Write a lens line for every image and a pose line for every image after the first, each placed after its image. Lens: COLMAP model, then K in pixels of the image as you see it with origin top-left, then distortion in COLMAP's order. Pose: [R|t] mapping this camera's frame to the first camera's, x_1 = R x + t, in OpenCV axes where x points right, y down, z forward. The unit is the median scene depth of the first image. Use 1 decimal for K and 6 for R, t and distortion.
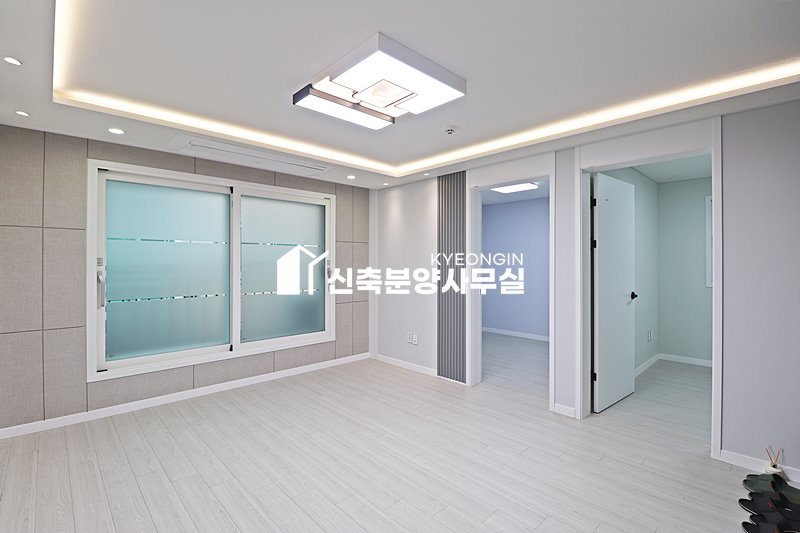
lens RADIAL K [[372.3, 0, 403.2], [0, 372.3, 260.2], [0, 0, 1]] dist [-0.001629, -0.011630]
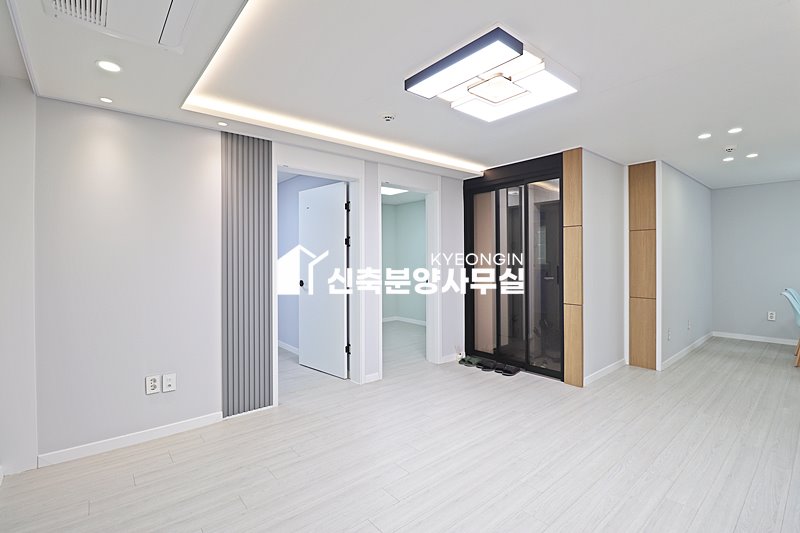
lens RADIAL K [[367.3, 0, 401.0], [0, 367.3, 259.5], [0, 0, 1]] dist [-0.000746, -0.011634]
pose [[0.064354, -0.001222, 0.997926, -0.718625], [-0.000873, 0.999999, 0.001280, 0.016096], [-0.997927, -0.000953, 0.064353, 0.793302]]
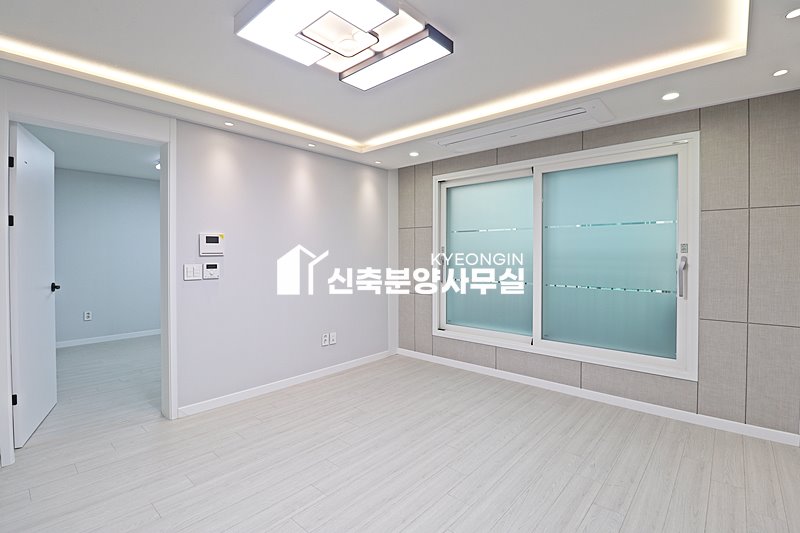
lens RADIAL K [[370.6, 0, 402.5], [0, 370.6, 257.9], [0, 0, 1]] dist [-0.003226, -0.010218]
pose [[0.077617, 0.009069, -0.996942, 0.500570], [0.005555, 0.999939, 0.009528, 0.019754], [0.996968, -0.006278, 0.077561, 0.705826]]
